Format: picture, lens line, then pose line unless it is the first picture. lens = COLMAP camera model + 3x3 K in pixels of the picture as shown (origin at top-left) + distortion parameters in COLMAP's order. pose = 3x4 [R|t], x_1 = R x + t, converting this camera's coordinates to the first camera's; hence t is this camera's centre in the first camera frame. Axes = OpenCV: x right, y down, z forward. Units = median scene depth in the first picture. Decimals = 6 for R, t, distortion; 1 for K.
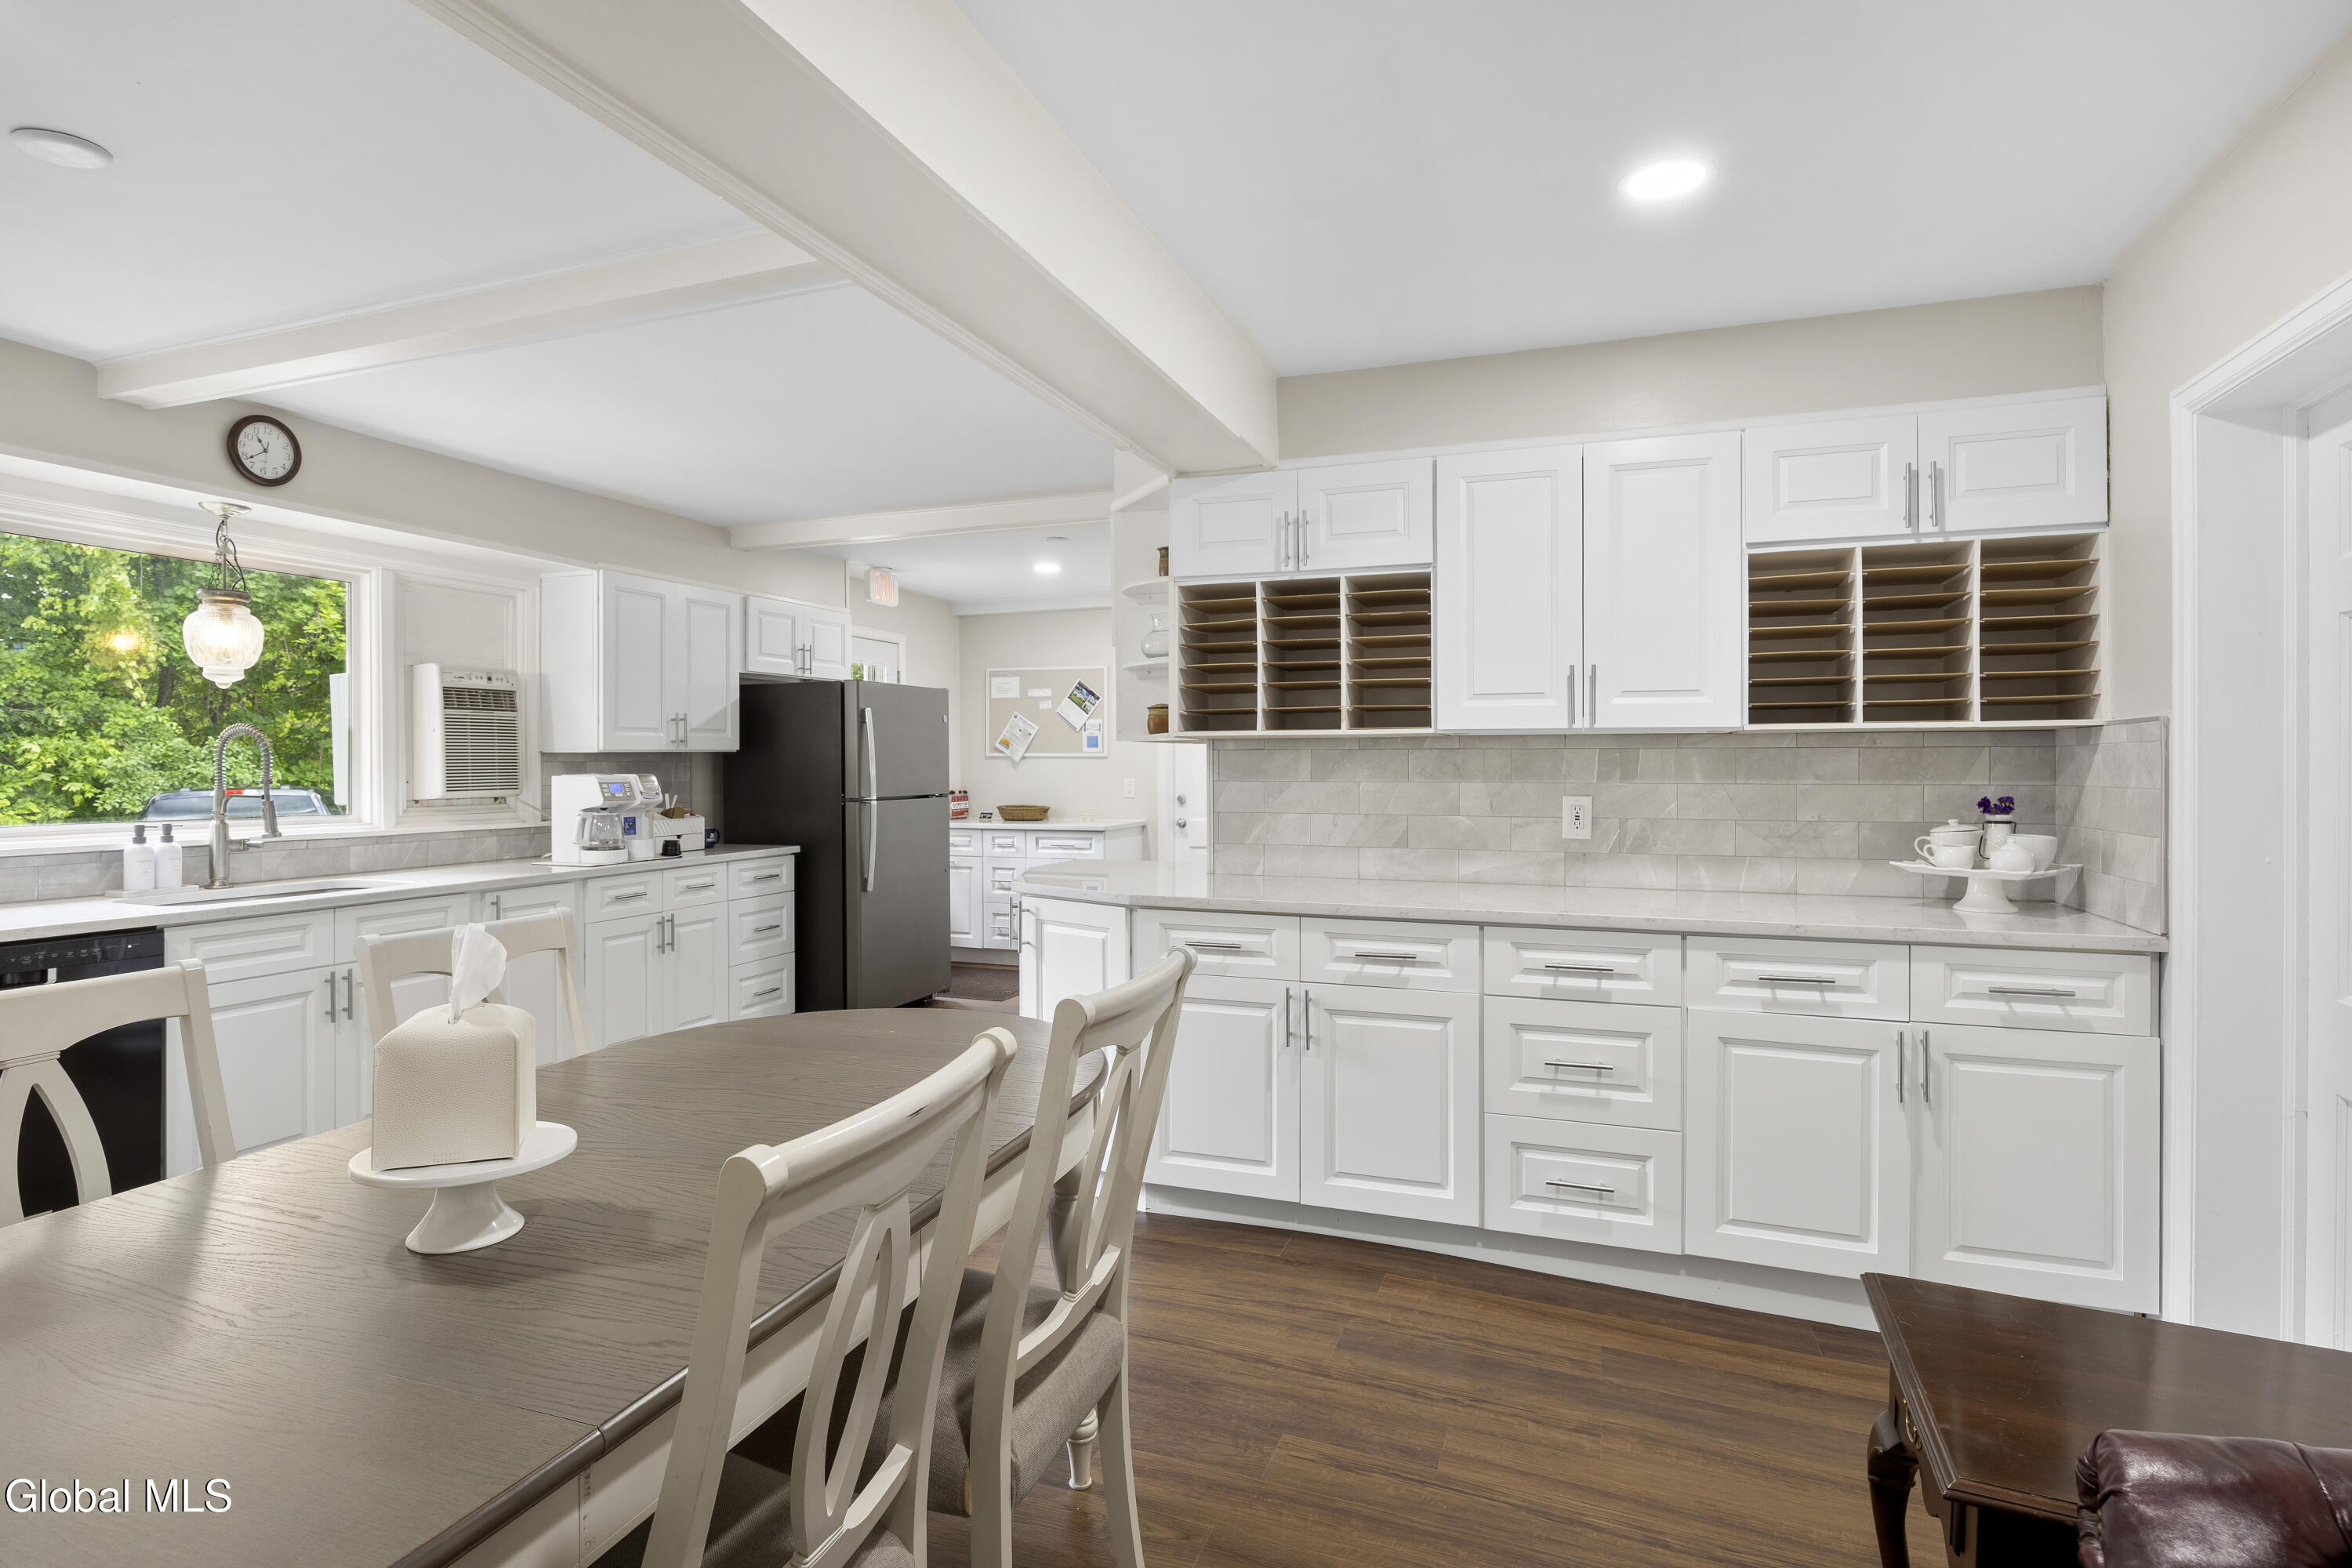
lens RADIAL K [[1180.9, 0, 1168.6], [0, 1180.9, 763.4], [0, 0, 1]] dist [-0.006917, 0.000766]
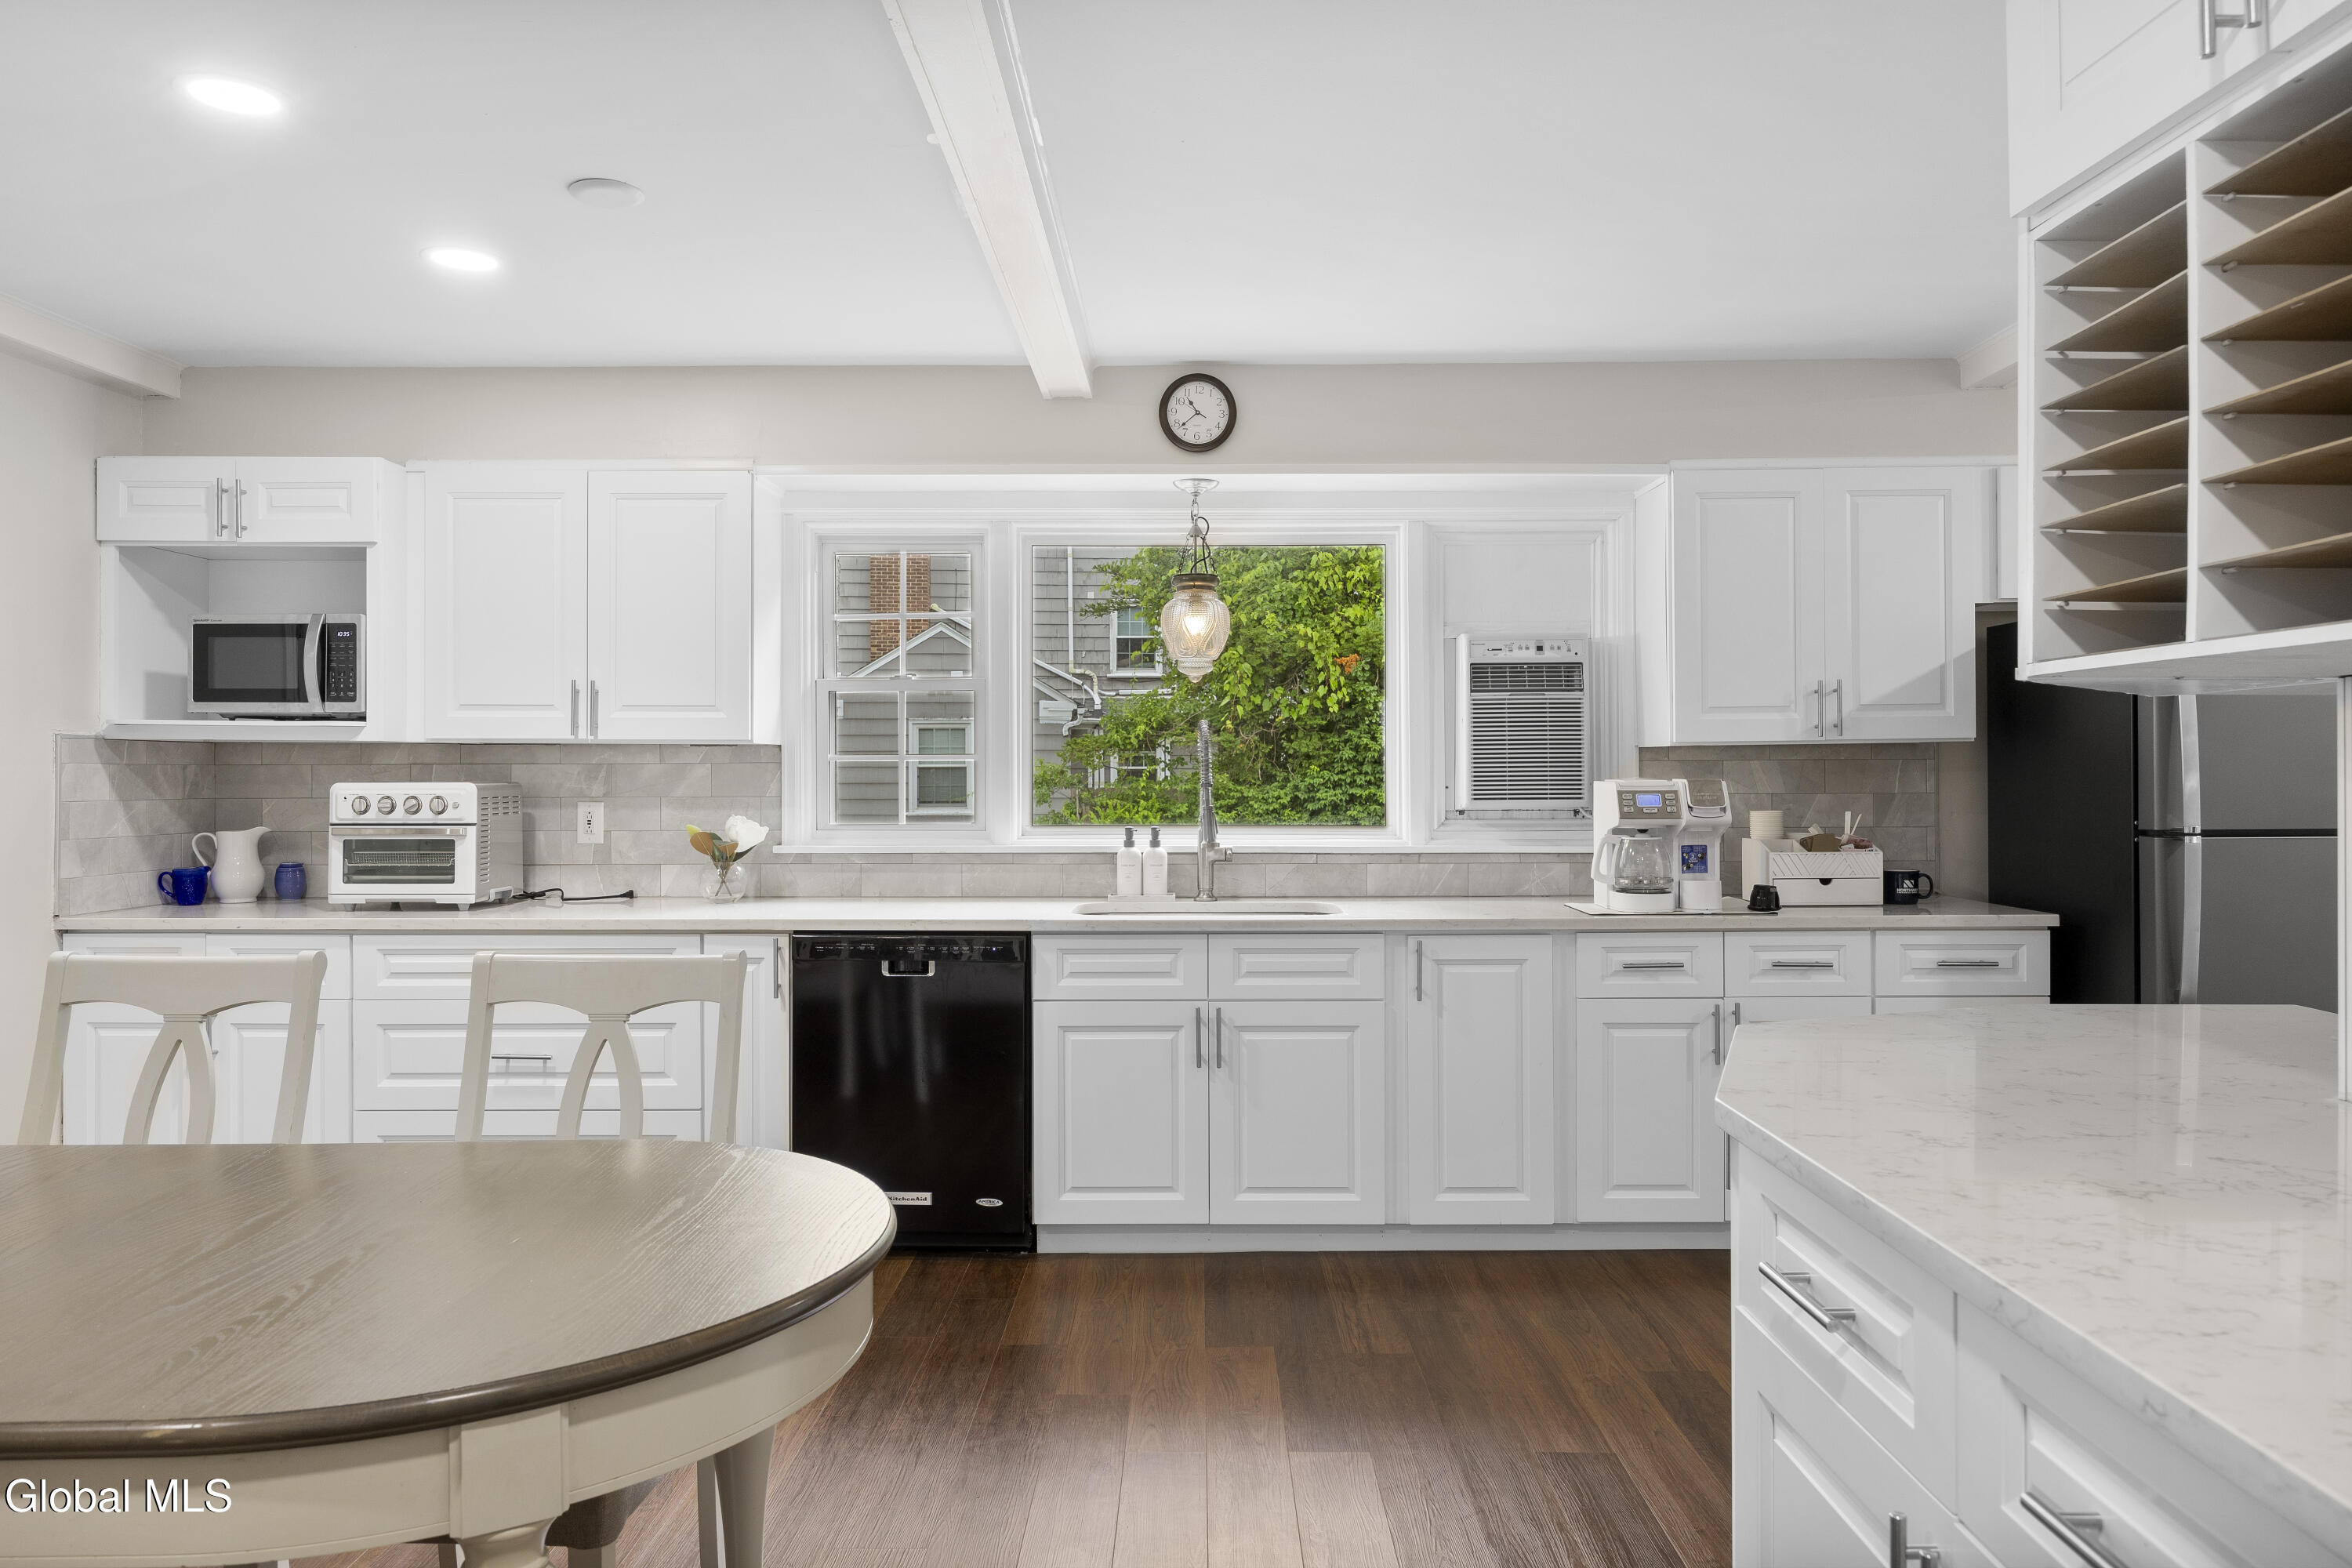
lens RADIAL K [[1557.2, 0, 1176.5], [0, 1557.2, 780.7], [0, 0, 1]] dist [0.004447, 0.000351]
pose [[0.335939, 0.004827, -0.941871, 0.347202], [0.003334, 0.999975, 0.006314, 0.005034], [0.941878, -0.005261, 0.335915, 0.602944]]
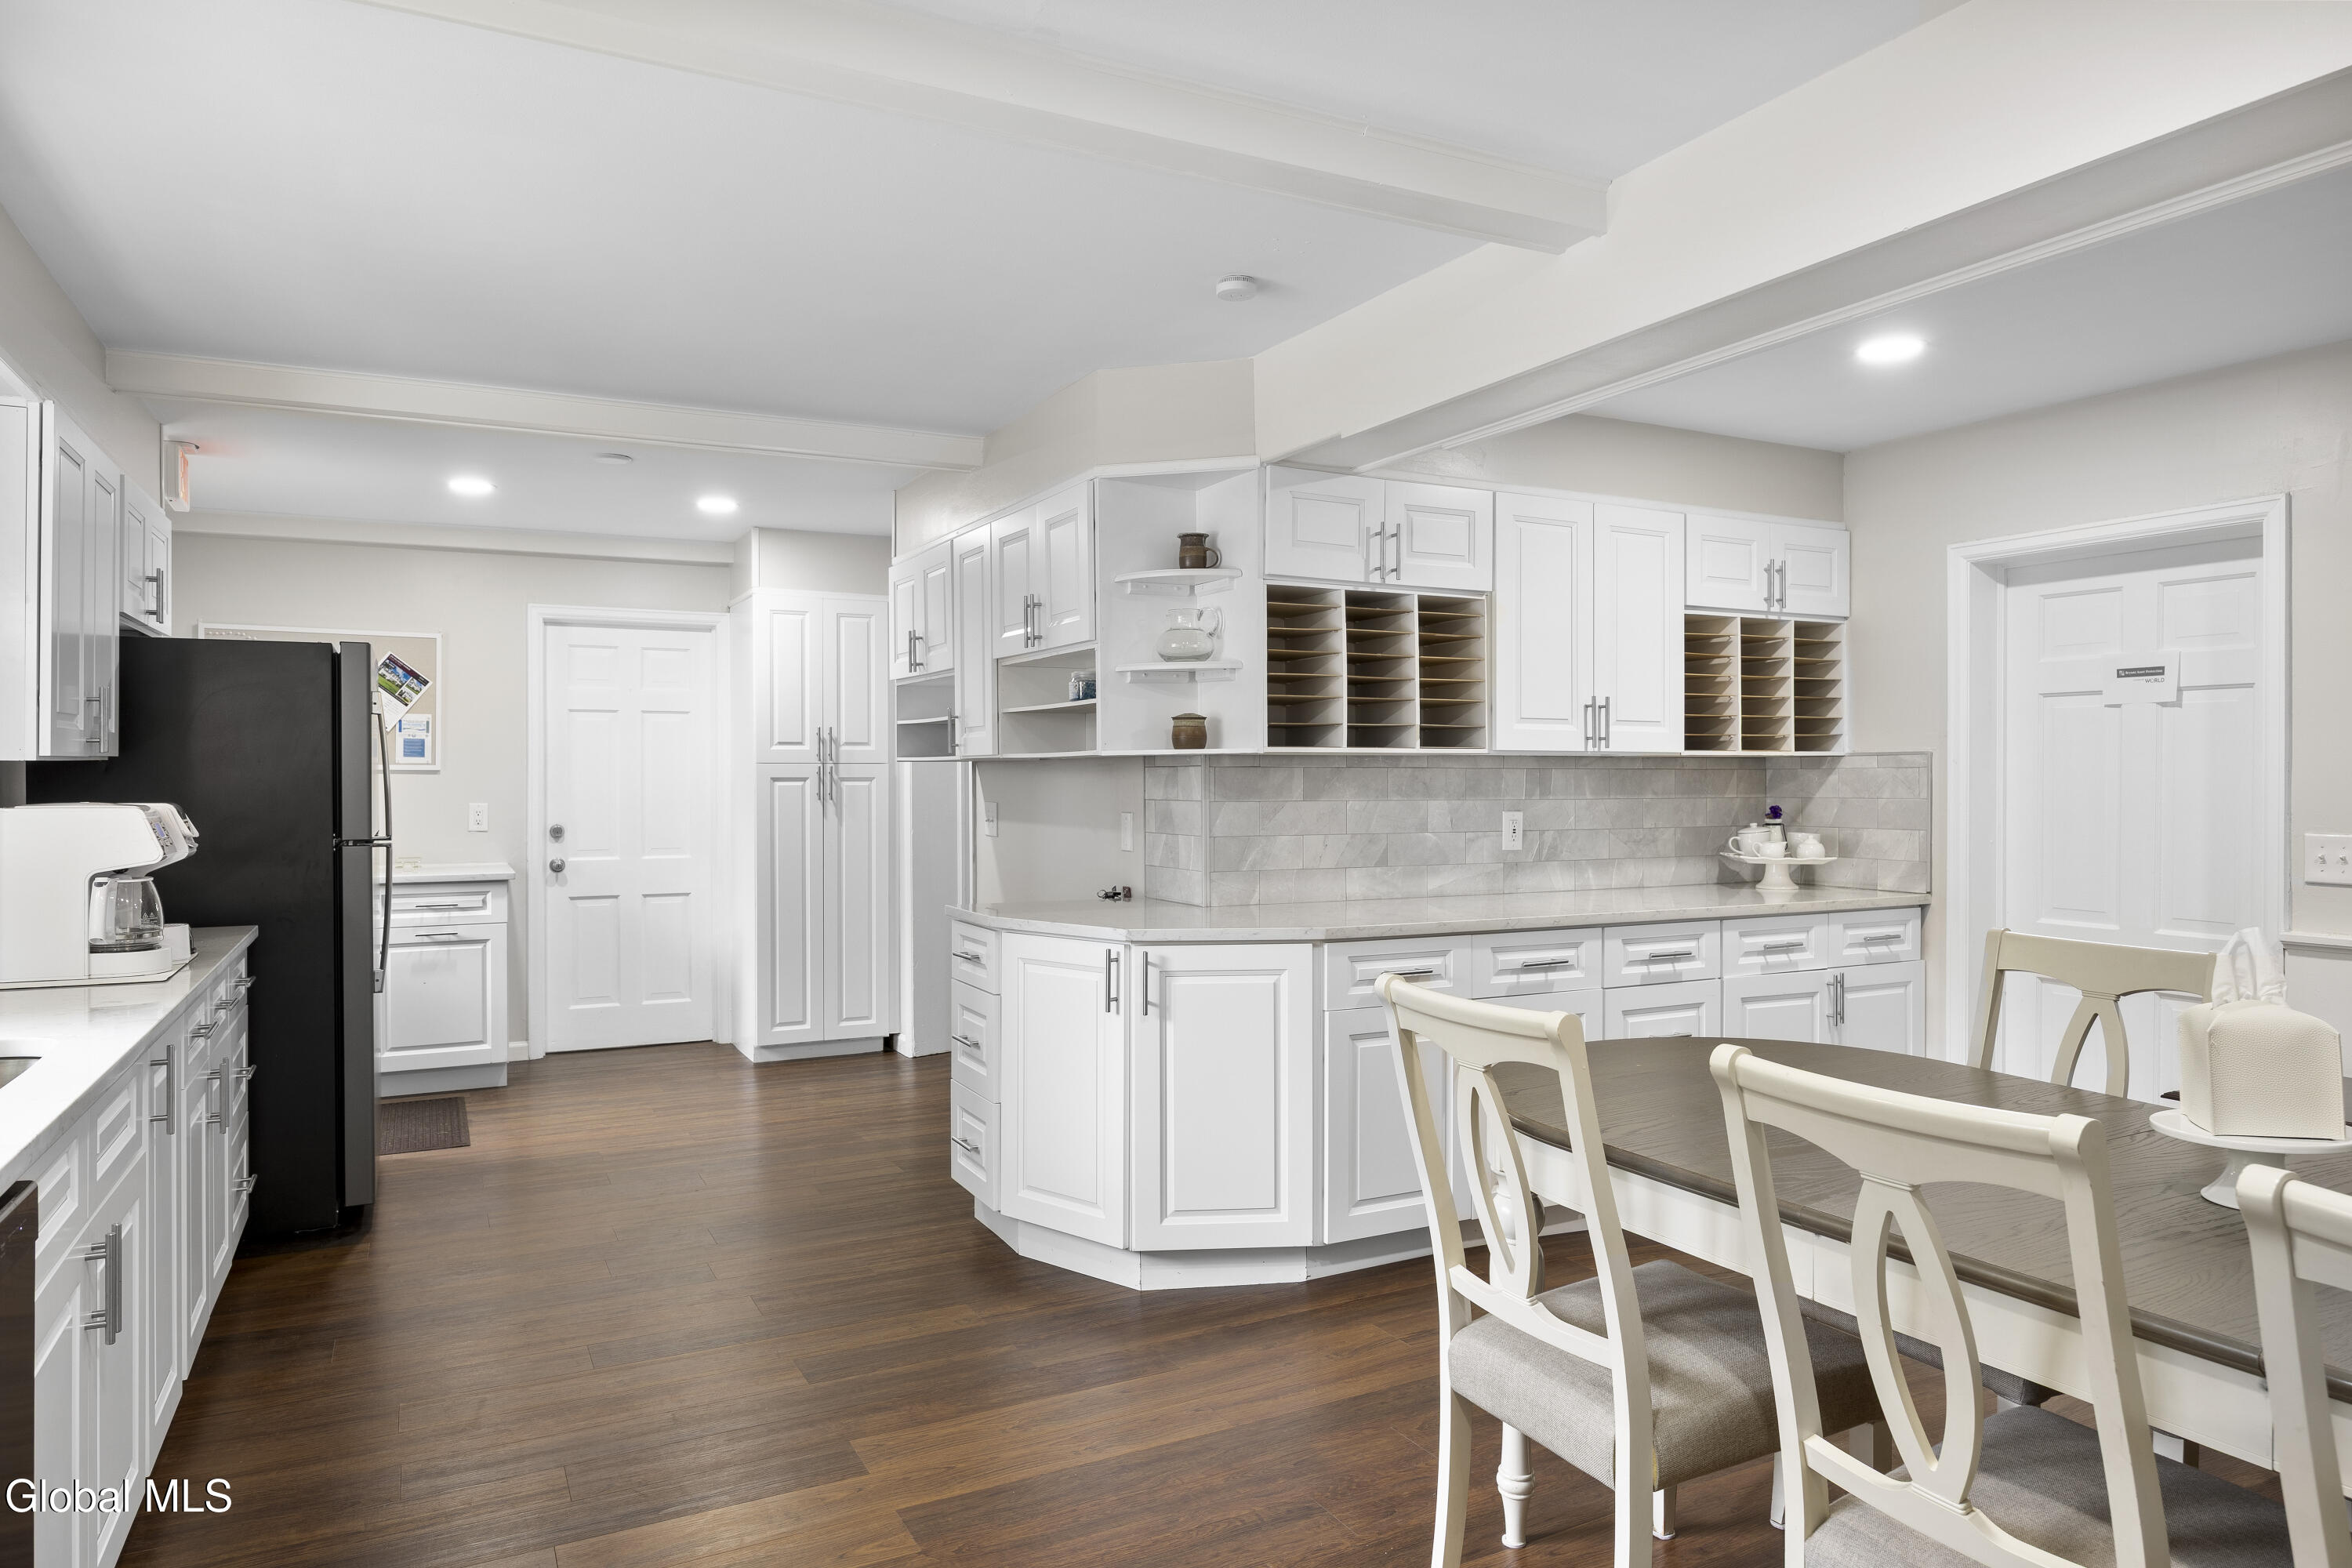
lens RADIAL K [[1461.8, 0, 1175.3], [0, 1461.8, 790.0], [0, 0, 1]] dist [-0.007718, 0.000004]
pose [[0.673461, -0.005522, 0.739202, -0.832499], [-0.000409, 0.999969, 0.007842, -0.002848], [-0.739222, -0.005584, 0.673438, 0.295810]]
